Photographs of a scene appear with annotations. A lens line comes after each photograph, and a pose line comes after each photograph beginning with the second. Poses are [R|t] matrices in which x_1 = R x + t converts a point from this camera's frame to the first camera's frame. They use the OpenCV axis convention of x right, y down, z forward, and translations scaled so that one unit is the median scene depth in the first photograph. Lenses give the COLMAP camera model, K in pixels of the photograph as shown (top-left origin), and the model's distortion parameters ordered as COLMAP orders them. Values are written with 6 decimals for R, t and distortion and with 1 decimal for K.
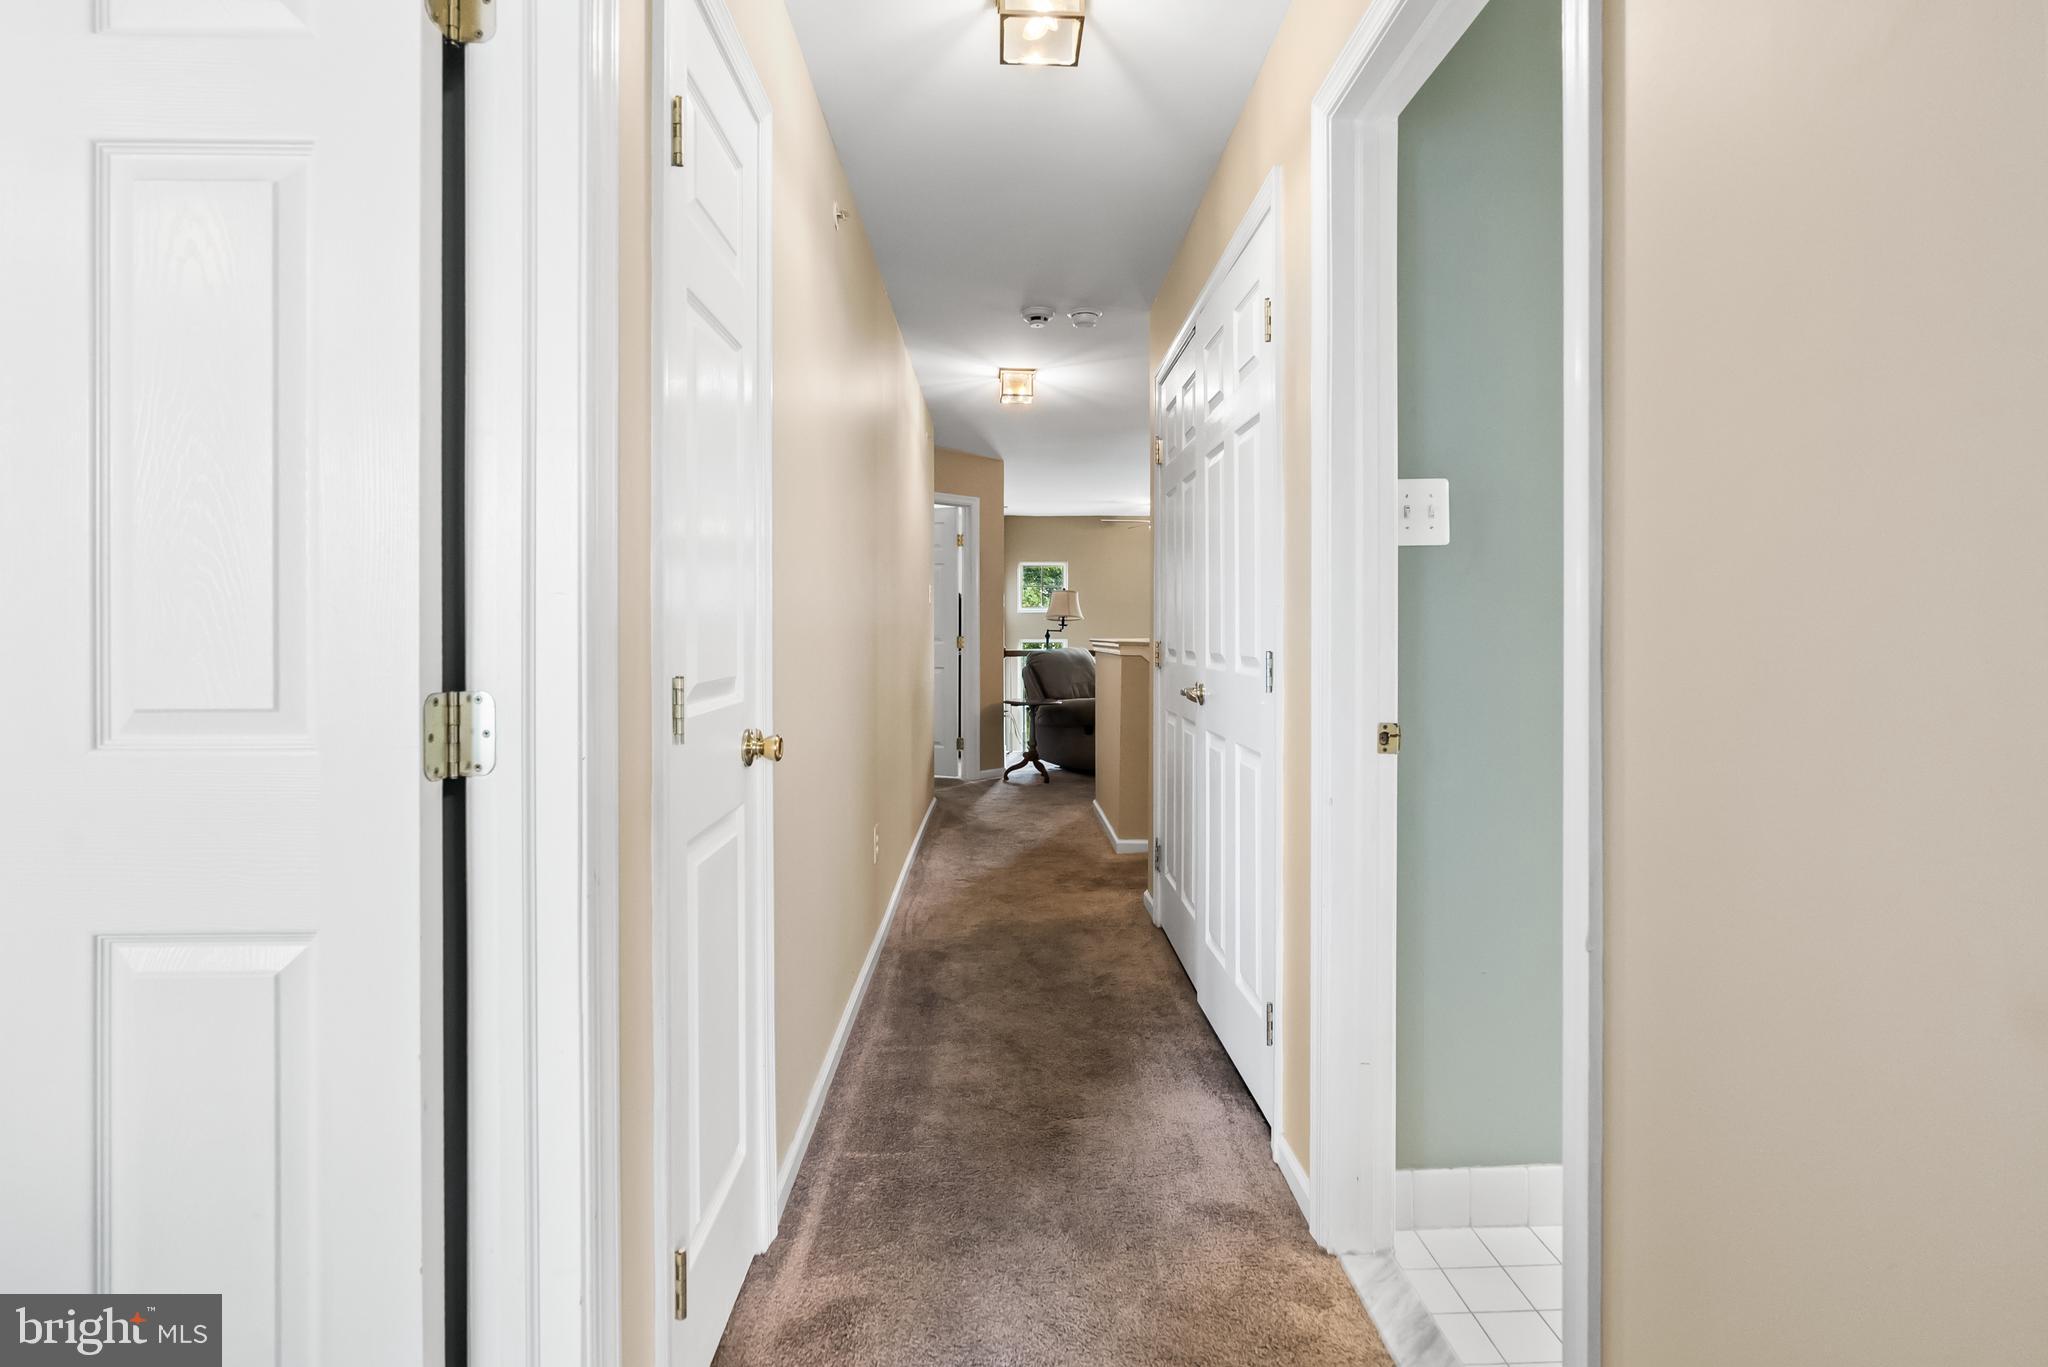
lens RADIAL K [[943.2, 0, 1027.4], [0, 943.2, 634.2], [0, 0, 1]] dist [-0.014238, -0.000116]
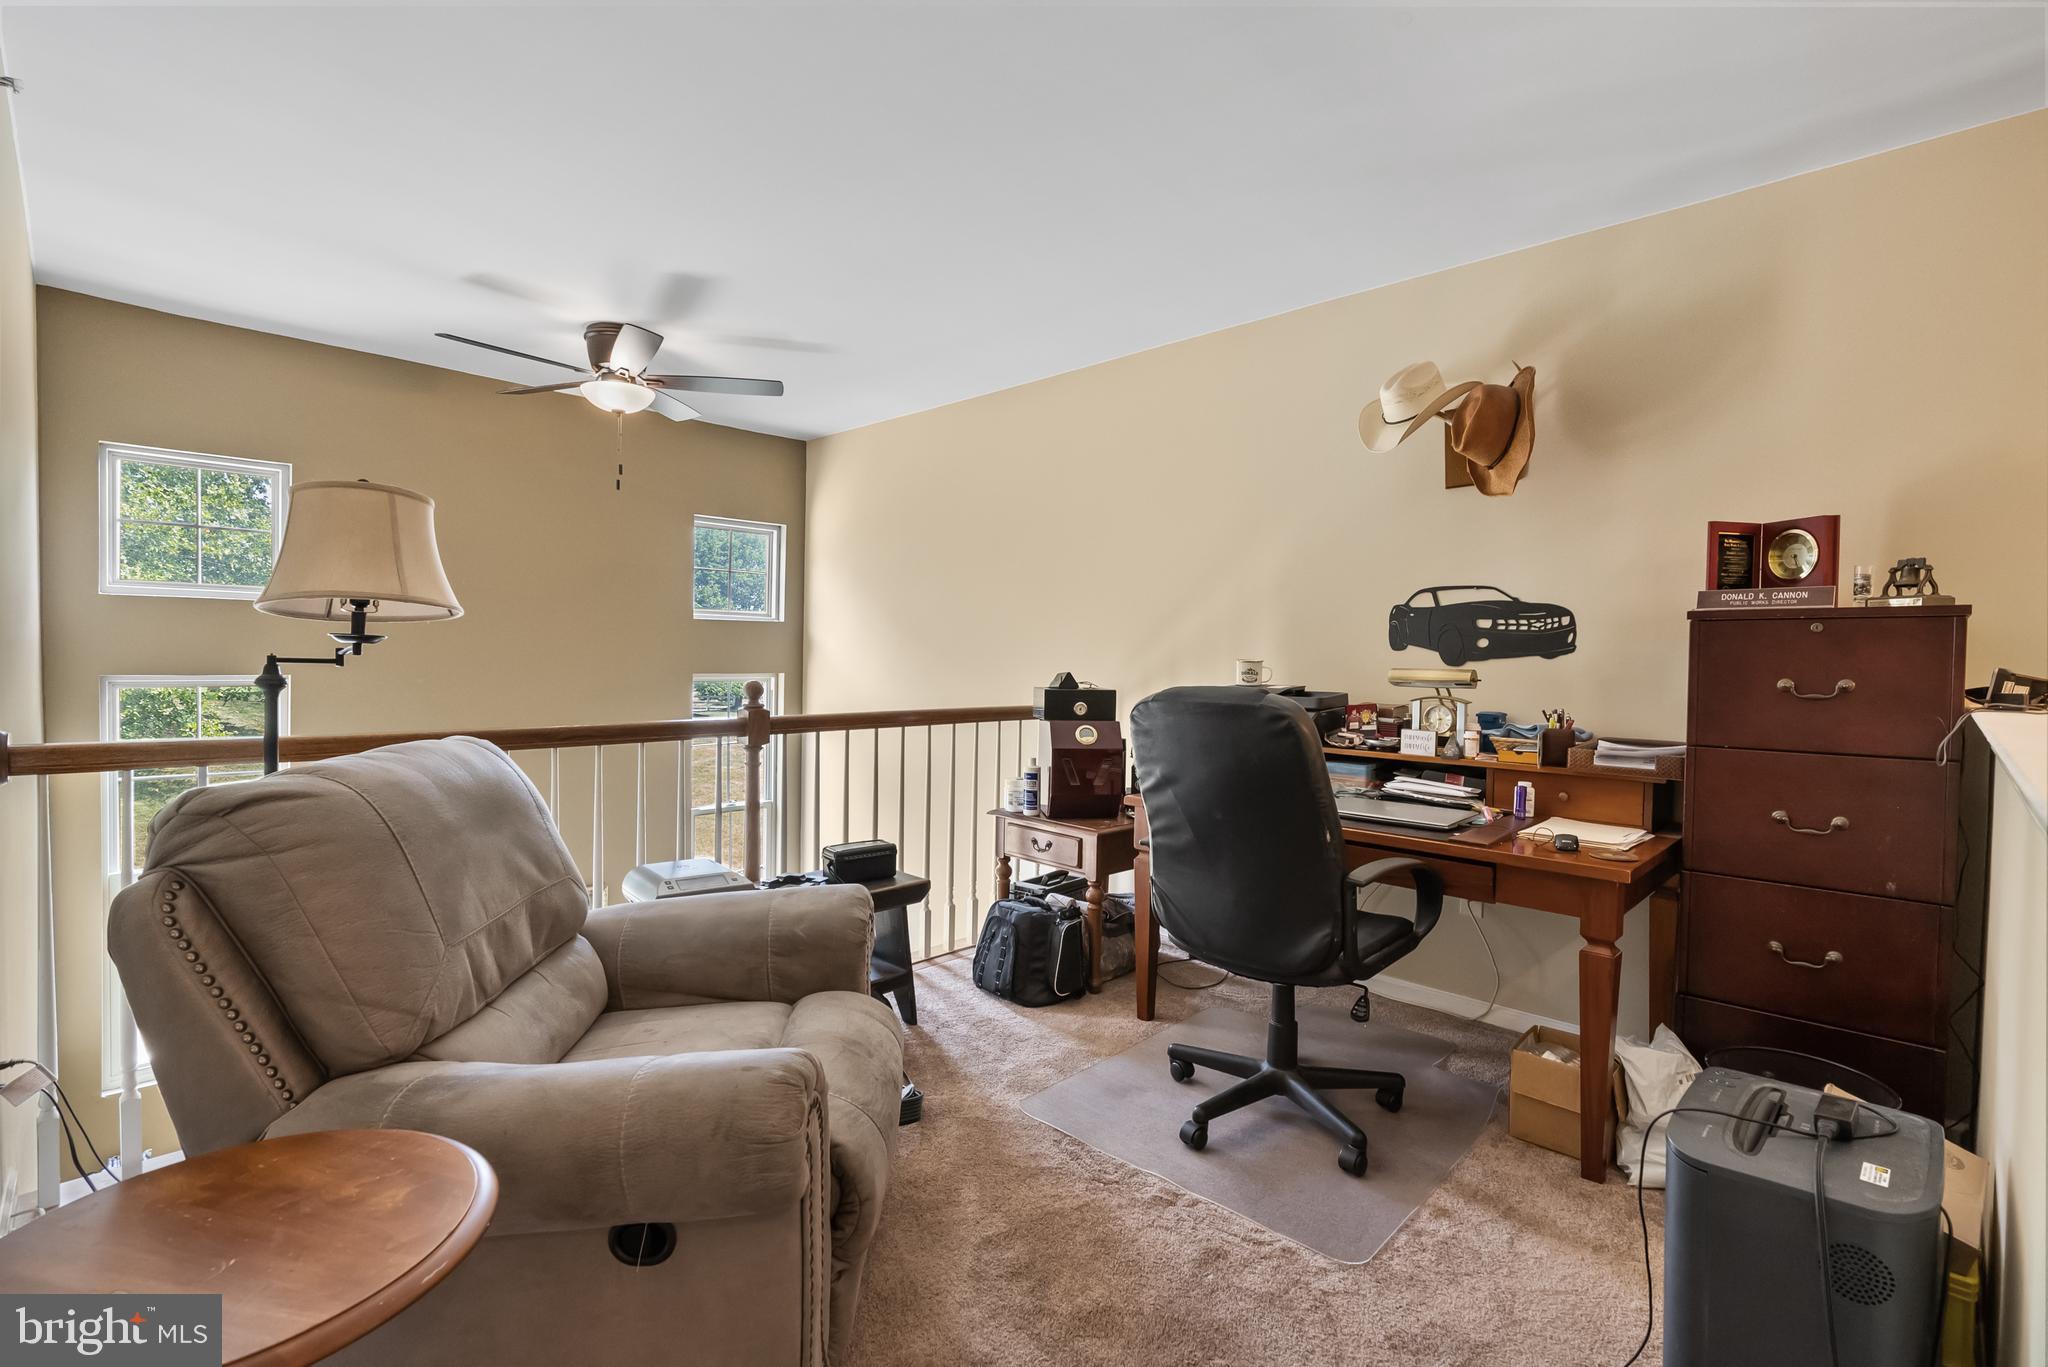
lens RADIAL K [[943.2, 0, 1020.8], [0, 943.2, 677.8], [0, 0, 1]] dist [-0.014238, -0.000116]
pose [[0.737445, -0.015844, 0.675221, 0.002660], [0.000972, 0.999749, 0.022398, -0.004653], [-0.675406, -0.015861, 0.737275, 0.715545]]
